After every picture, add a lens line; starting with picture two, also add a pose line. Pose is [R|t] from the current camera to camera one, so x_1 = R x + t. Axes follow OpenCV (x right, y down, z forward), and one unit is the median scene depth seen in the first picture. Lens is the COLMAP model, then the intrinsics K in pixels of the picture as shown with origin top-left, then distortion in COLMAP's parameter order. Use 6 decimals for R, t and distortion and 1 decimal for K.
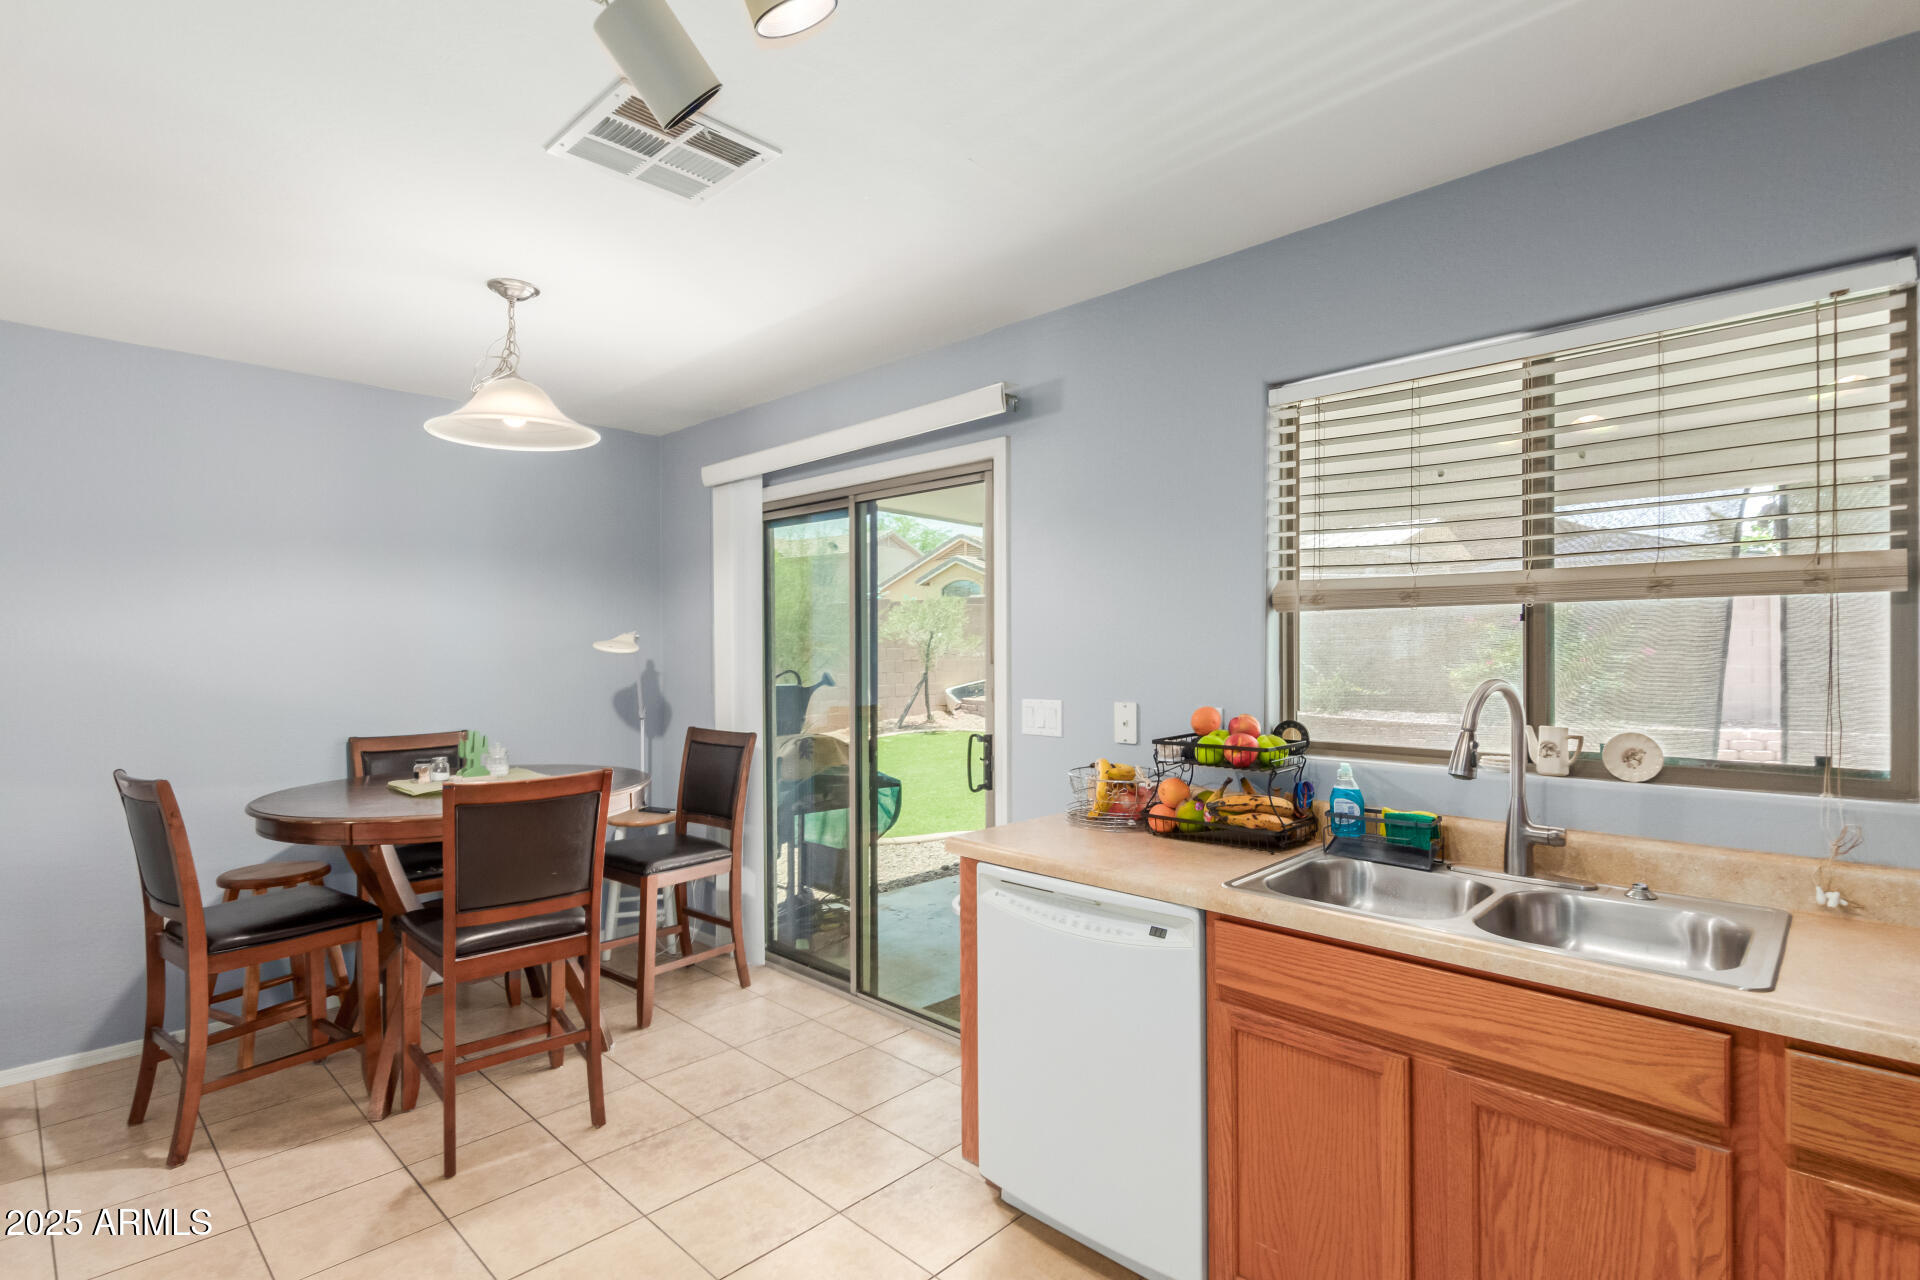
lens RADIAL K [[921.2, 0, 959.7], [0, 921.2, 651.9], [0, 0, 1]] dist [0.016853, 0.000213]
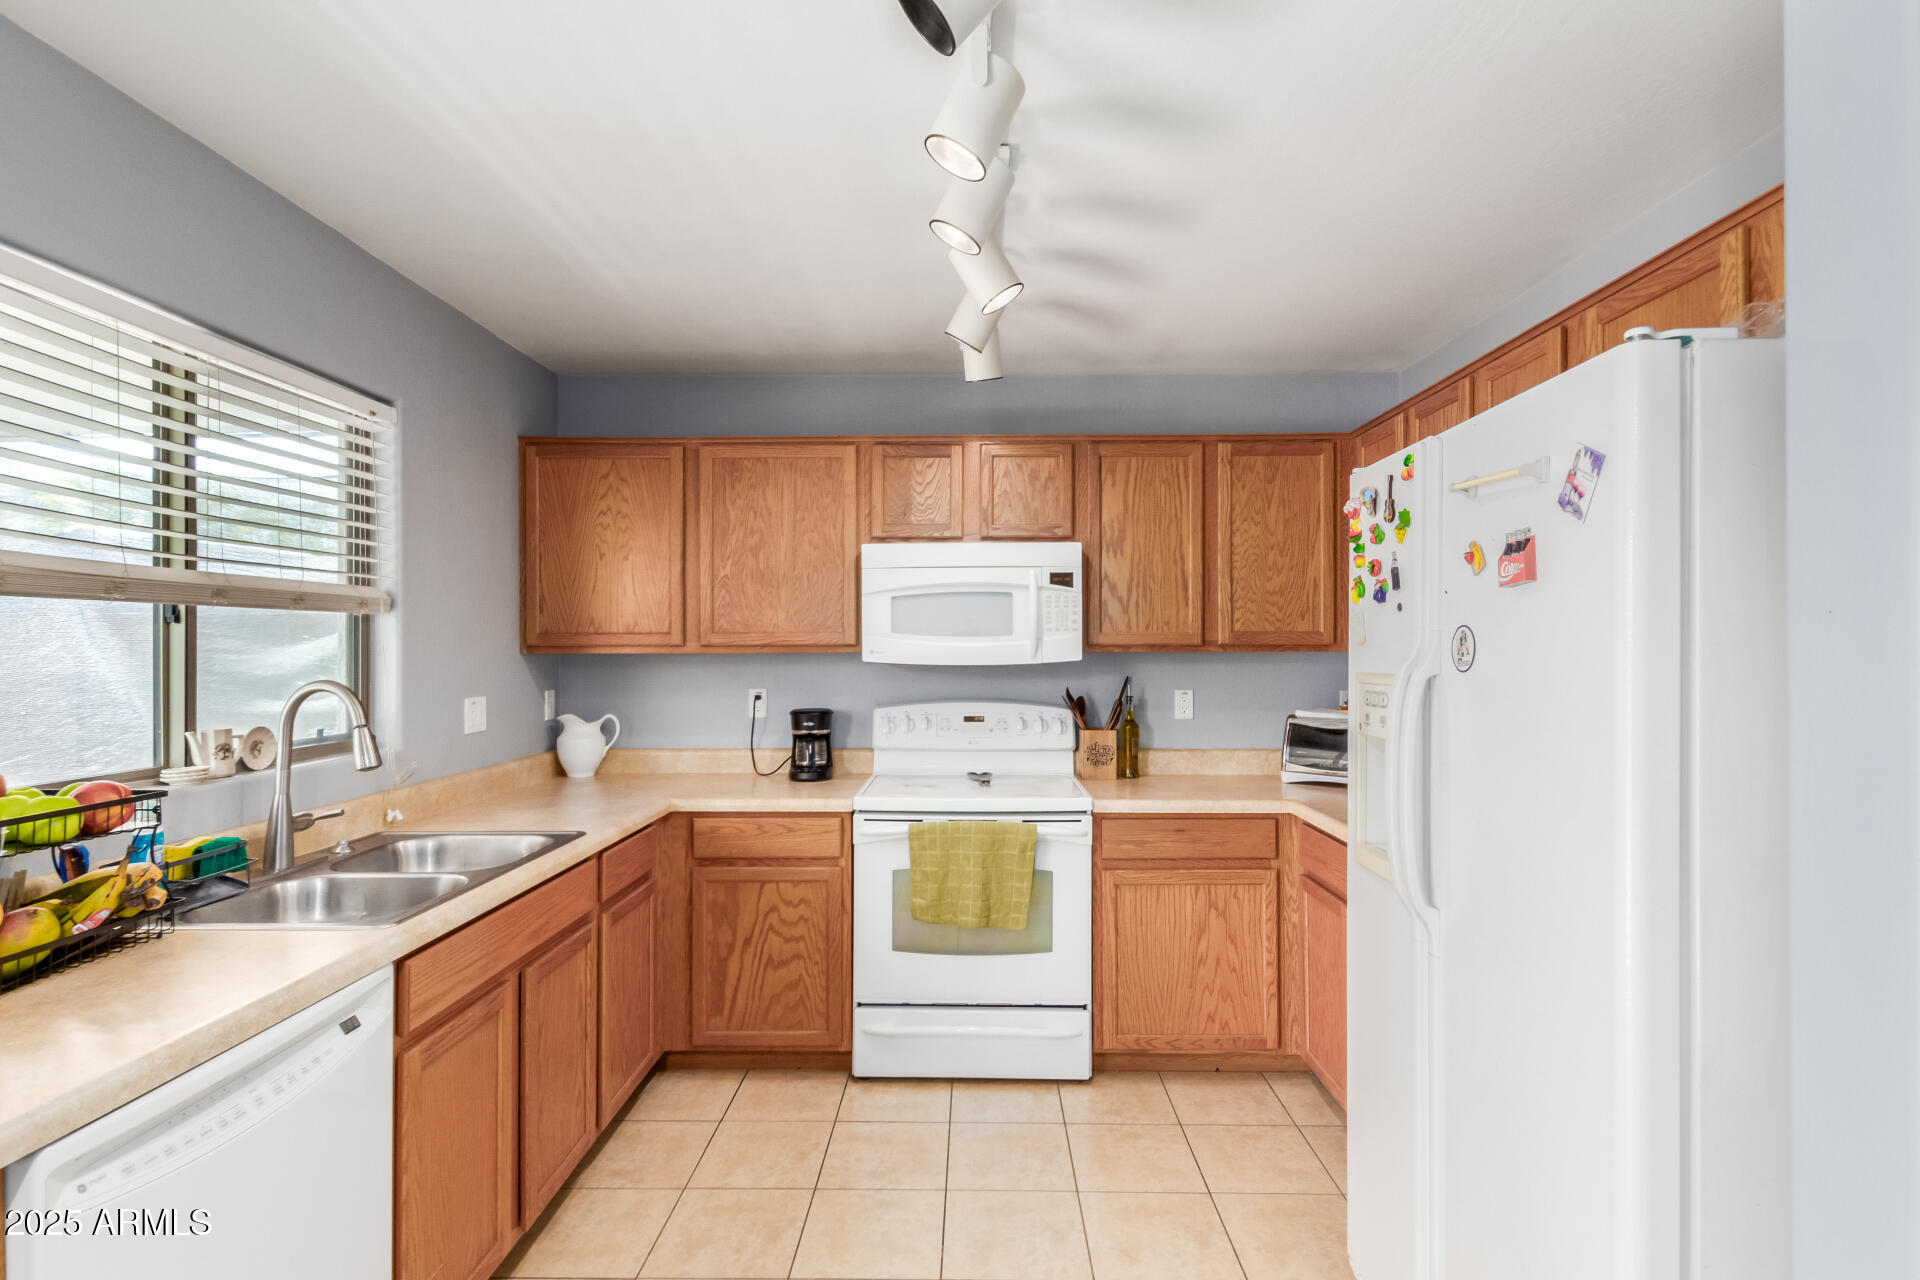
lens RADIAL K [[921.2, 0, 959.7], [0, 921.2, 651.9], [0, 0, 1]] dist [0.016853, 0.000213]
pose [[-0.676747, -0.007211, 0.736181, -0.663761], [-0.010061, 0.999949, 0.000546, -0.012184], [-0.736147, -0.007037, -0.676785, 1.098789]]
